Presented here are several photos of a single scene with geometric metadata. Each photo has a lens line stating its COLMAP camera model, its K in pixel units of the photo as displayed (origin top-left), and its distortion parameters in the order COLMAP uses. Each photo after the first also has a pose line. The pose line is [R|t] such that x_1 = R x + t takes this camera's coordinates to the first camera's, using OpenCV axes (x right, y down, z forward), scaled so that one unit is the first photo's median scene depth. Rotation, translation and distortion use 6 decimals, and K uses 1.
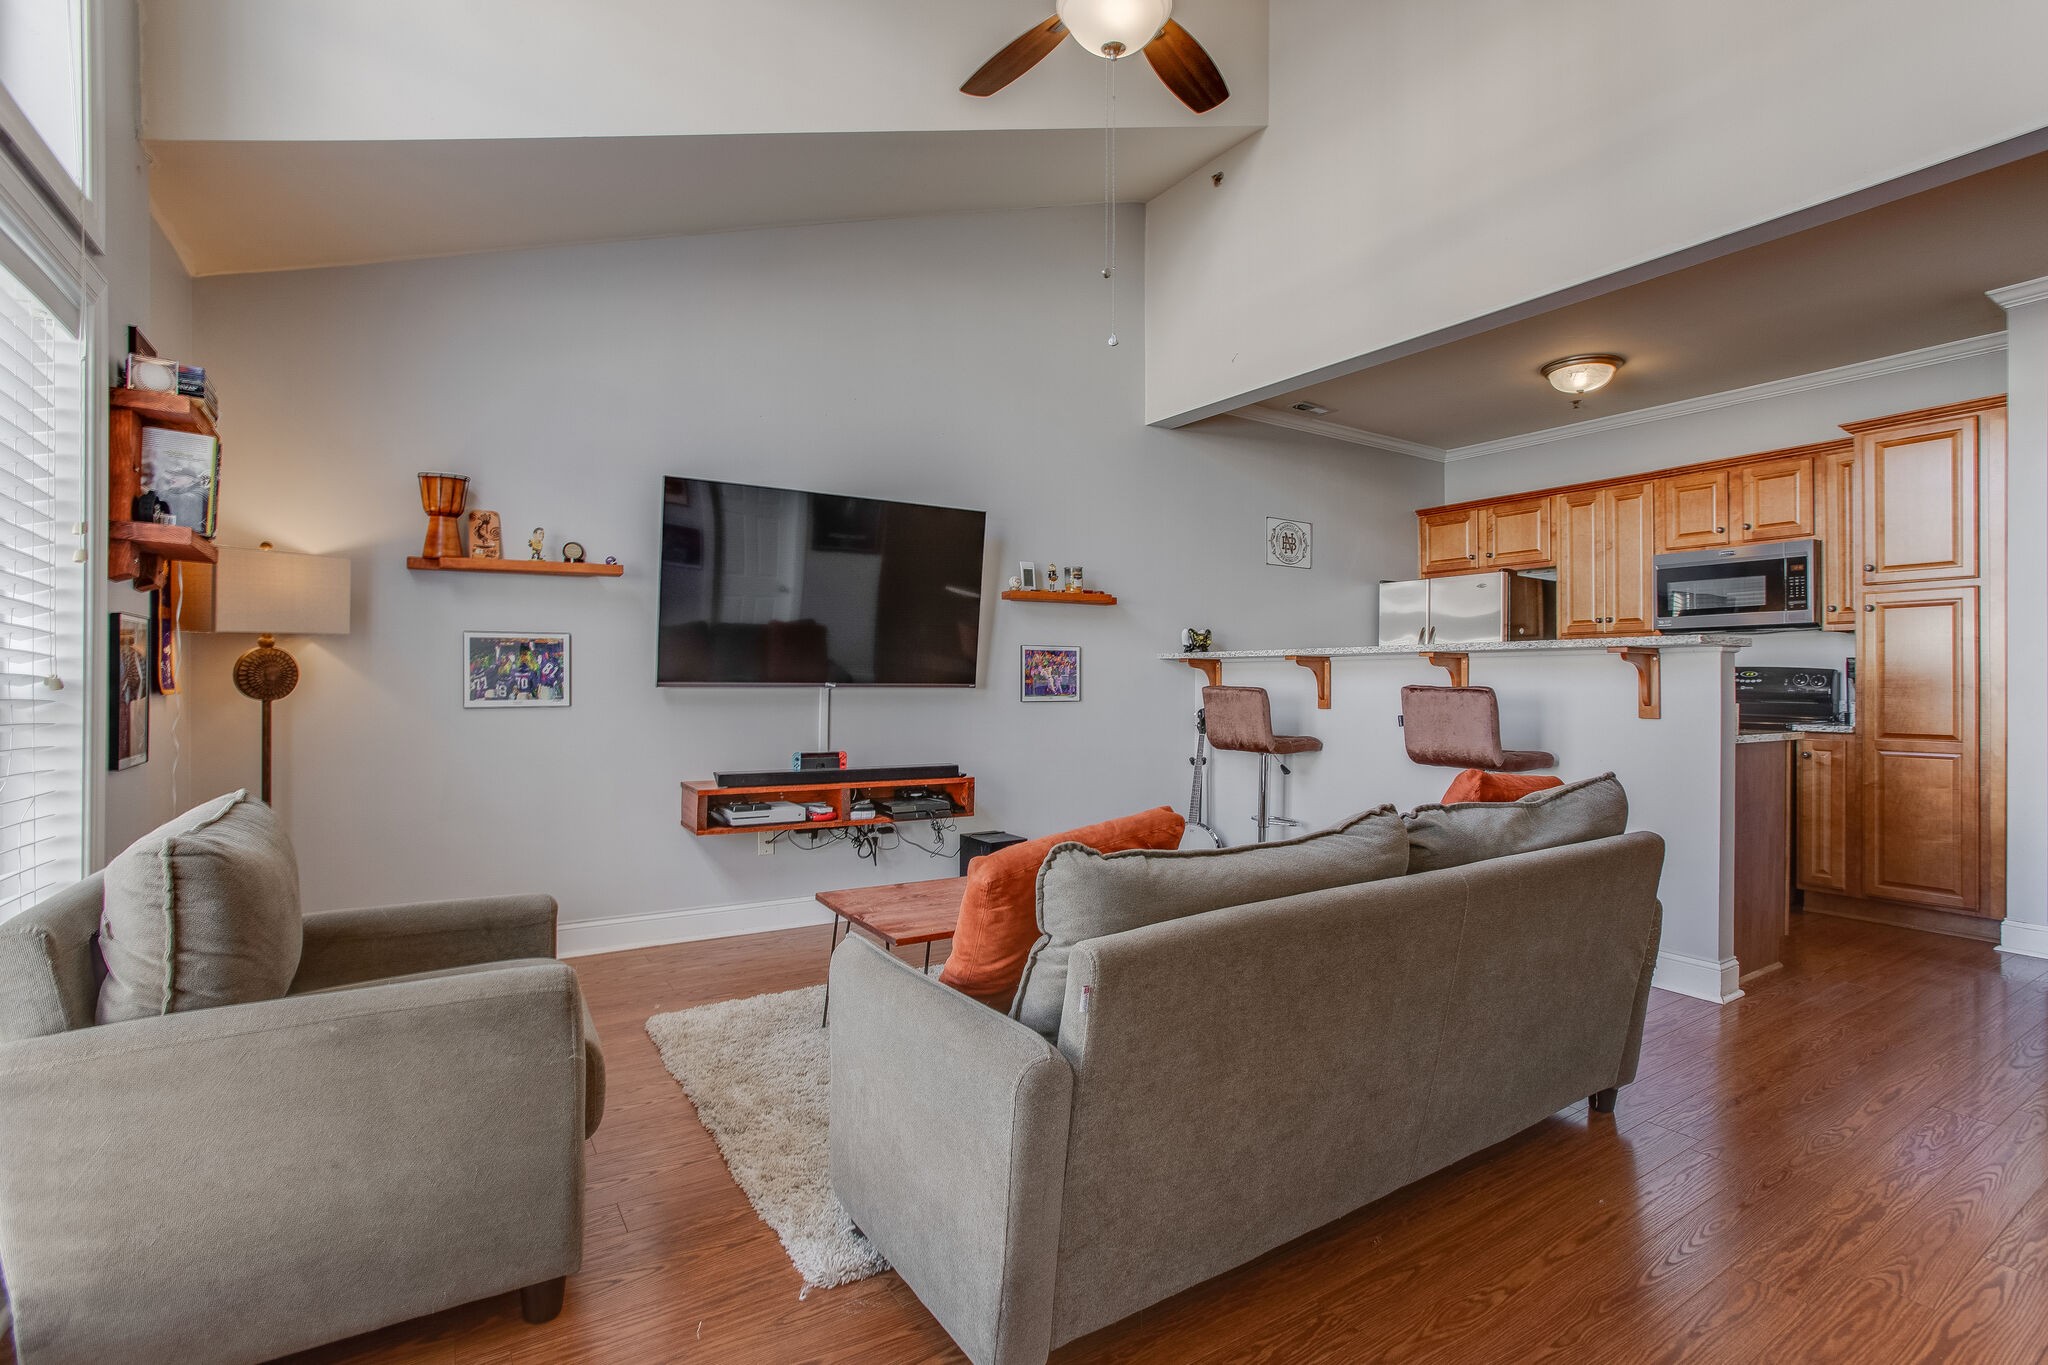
lens RADIAL K [[972.4, 0, 1004.3], [0, 972.4, 678.6], [0, 0, 1]] dist [-0.045851, 0.014247]
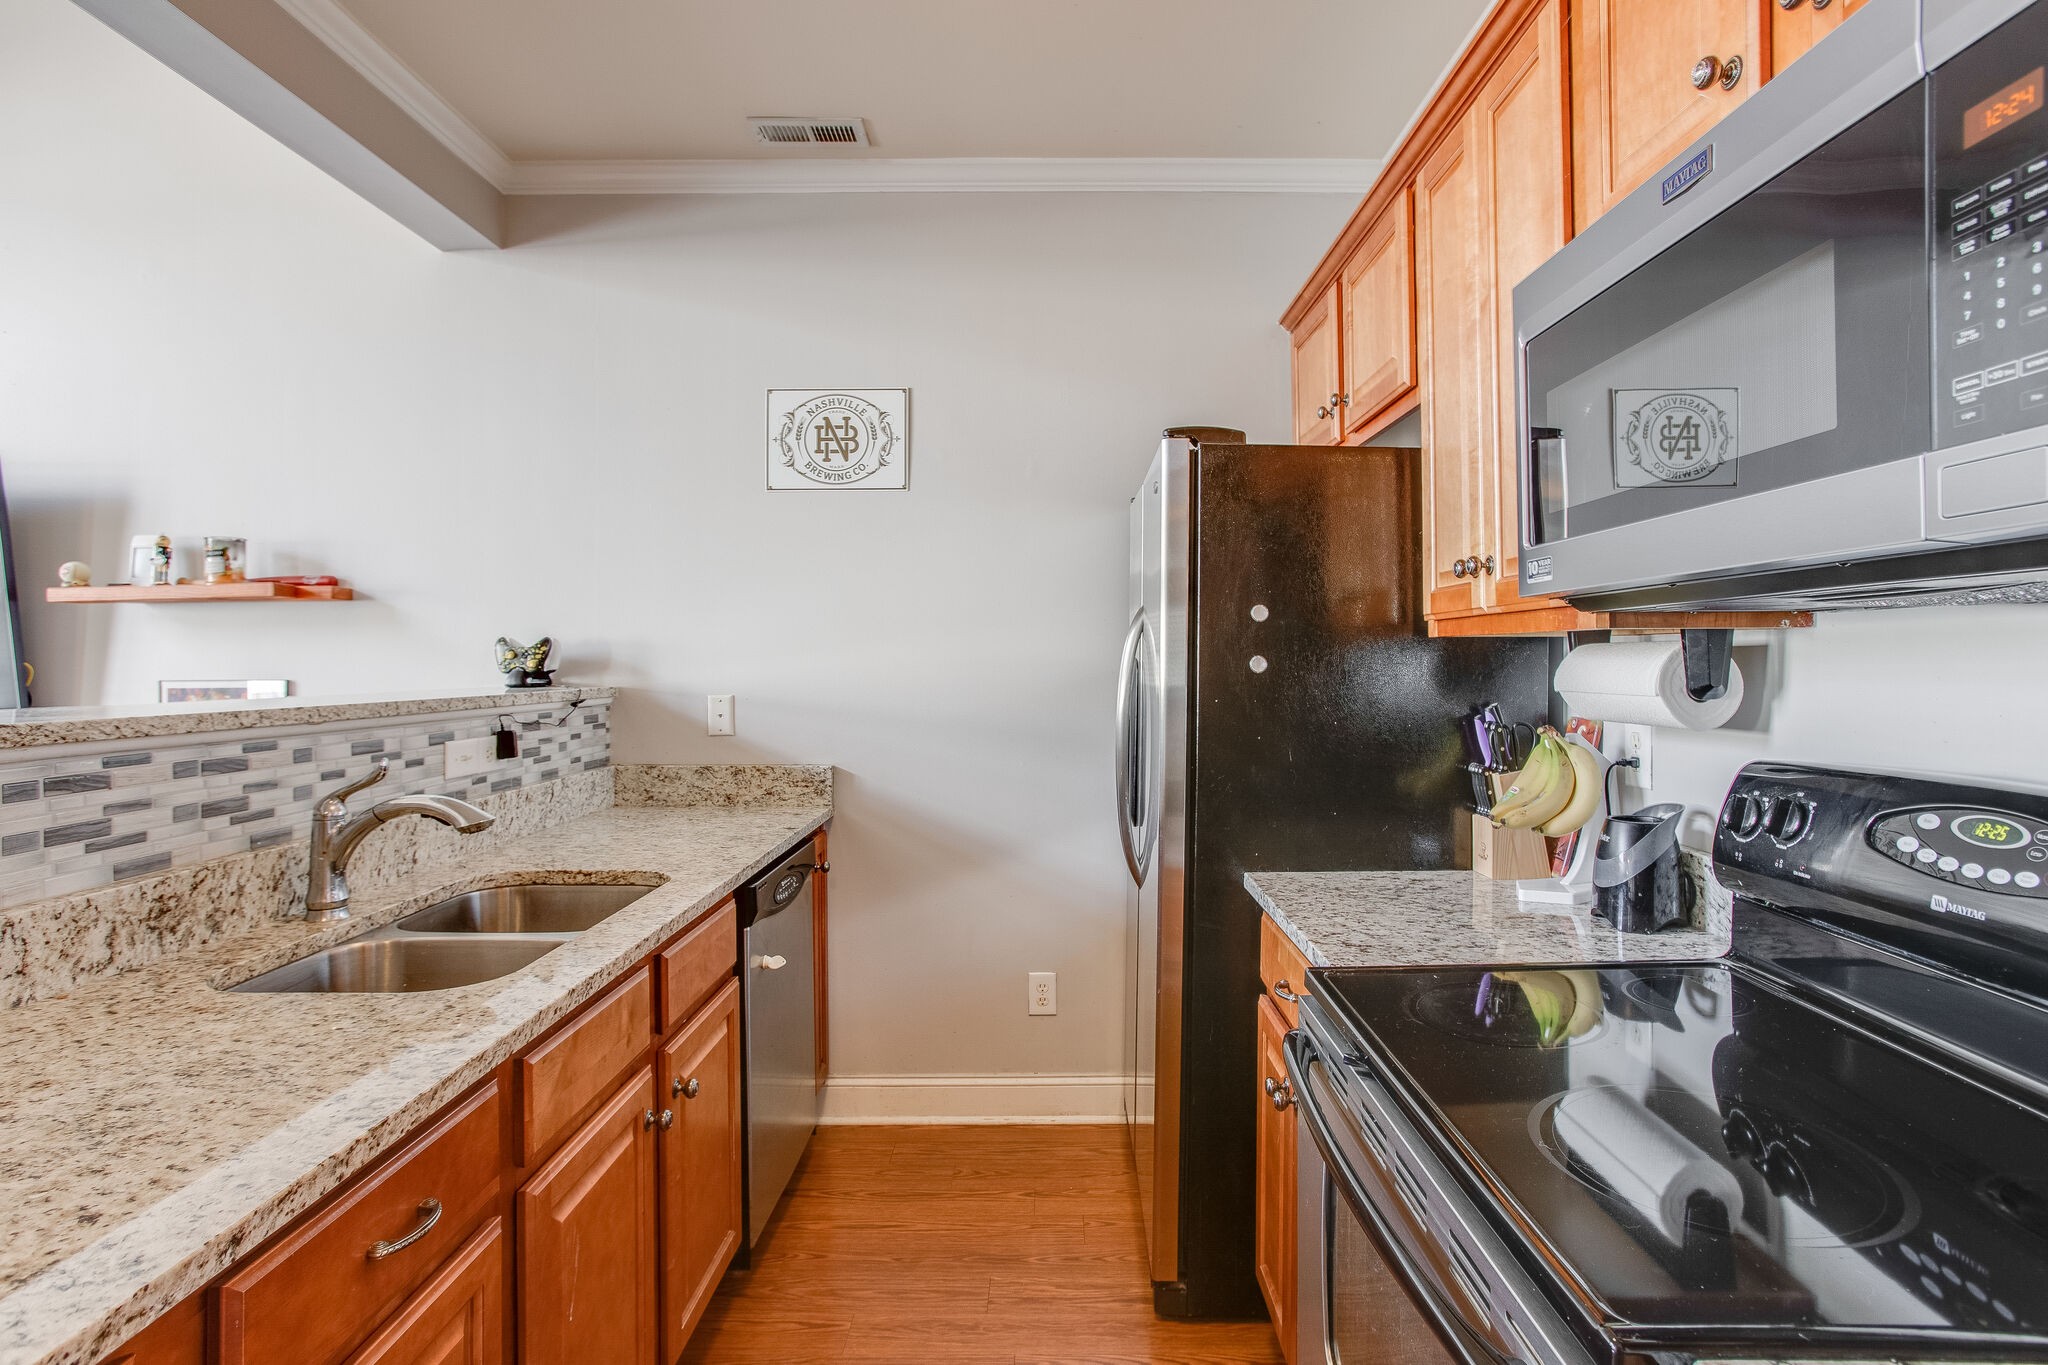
lens RADIAL K [[1011.4, 0, 1064.5], [0, 1011.4, 650.1], [0, 0, 1]] dist [-0.038959, 0.012026]
pose [[0.844694, -0.013784, -0.535073, 0.949201], [0.011043, 0.999904, -0.008326, -0.050591], [0.535136, 0.001124, 0.844765, 0.966390]]
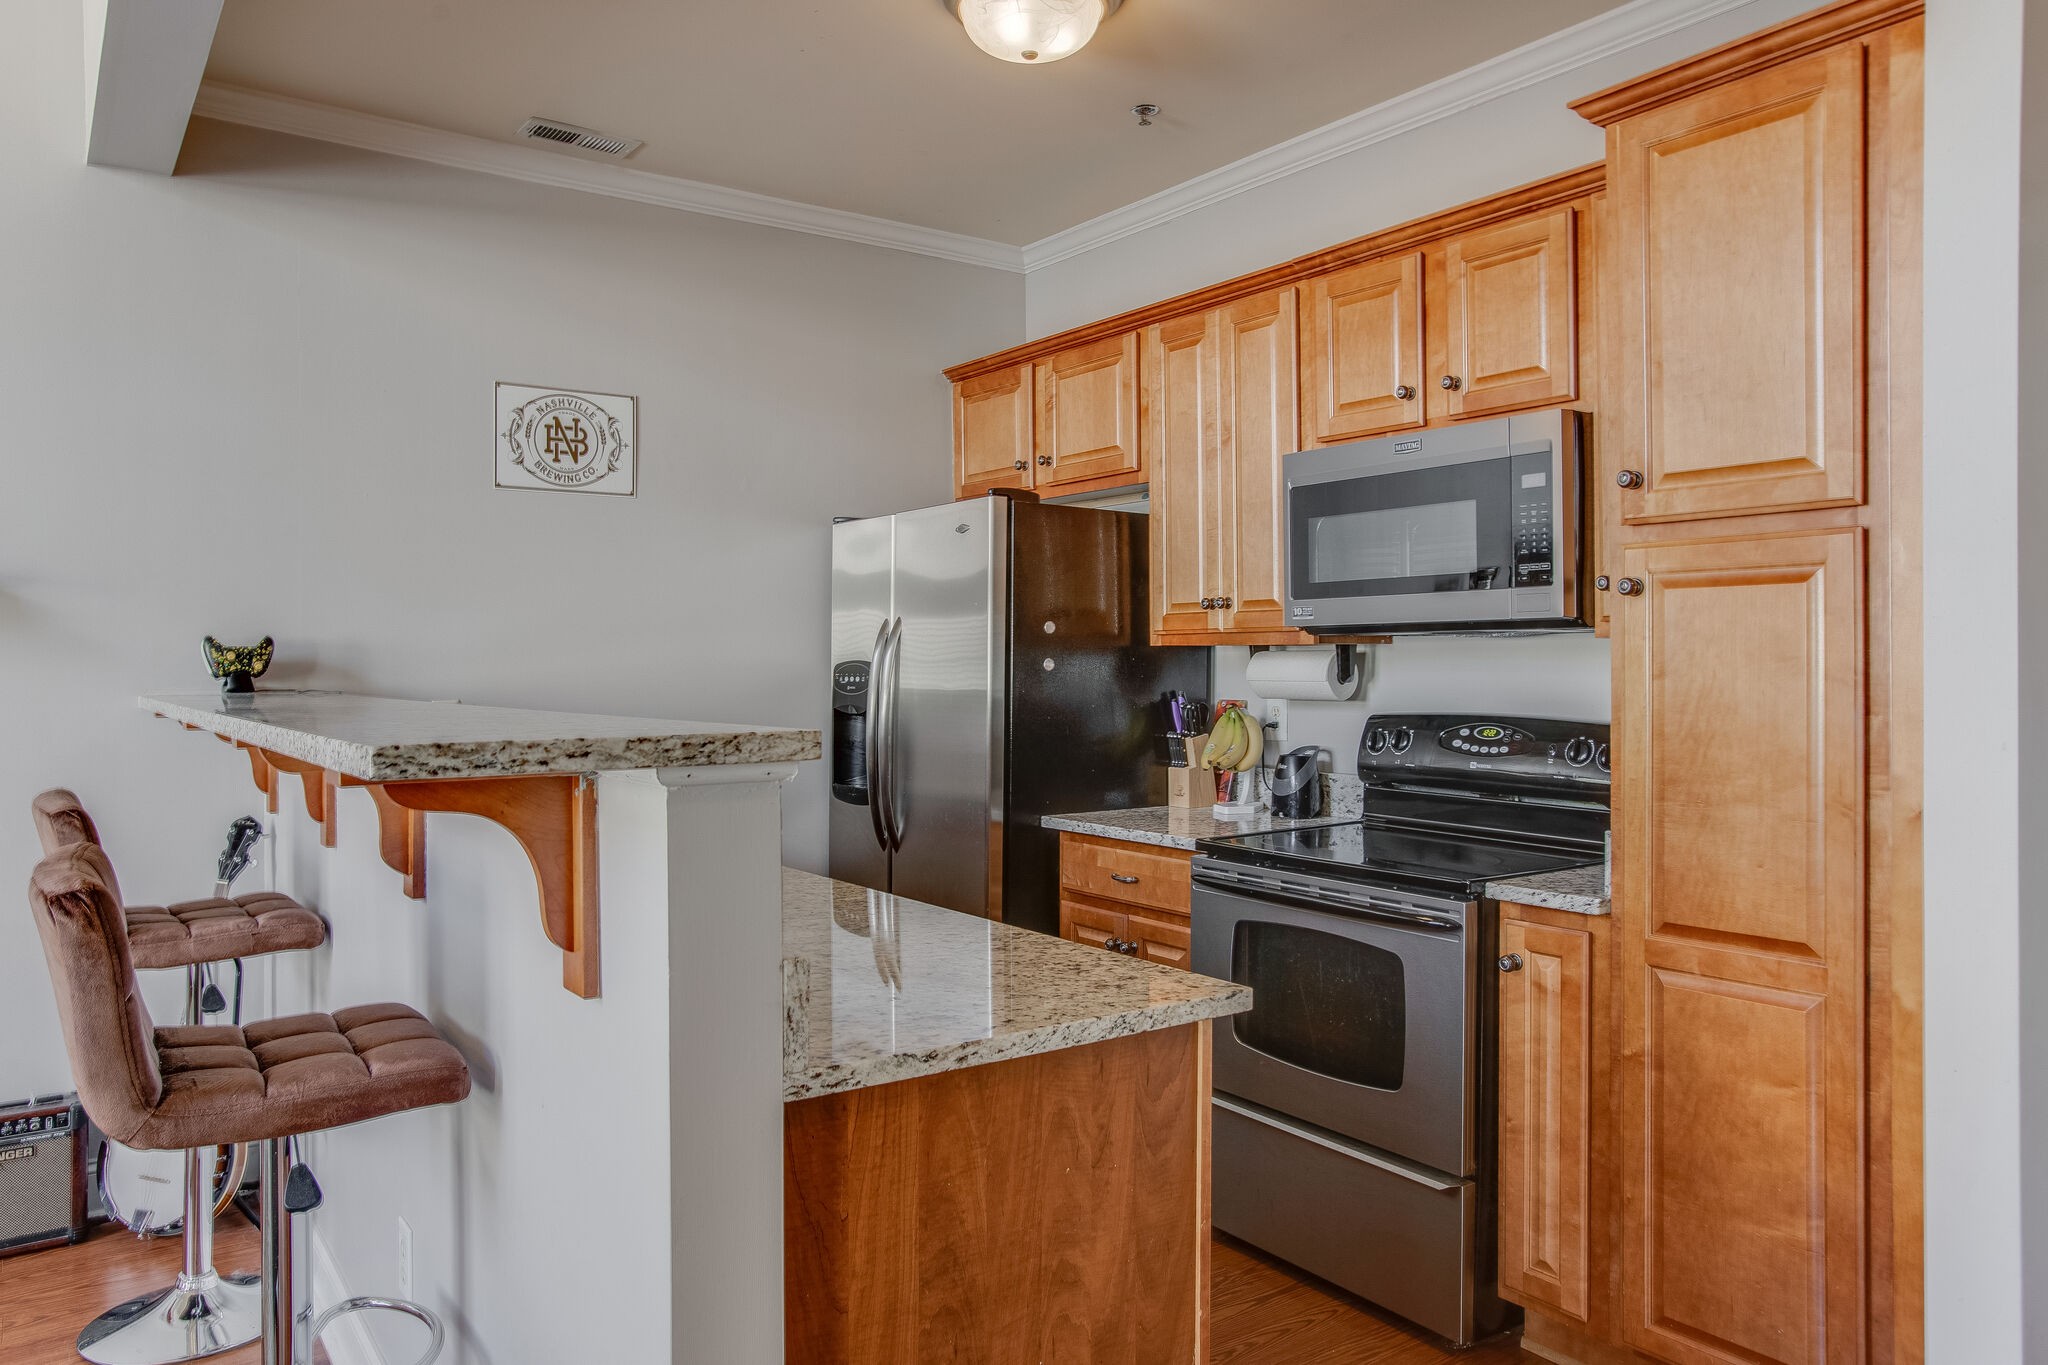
lens RADIAL K [[1422.0, 0, 968.9], [0, 1422.0, 656.1], [0, 0, 1]] dist [-0.029631, -0.000737]
pose [[0.999642, -0.010023, 0.024824, 0.690839], [0.009974, 0.999948, 0.002081, -0.055013], [-0.024843, -0.001832, 0.999690, 0.481751]]
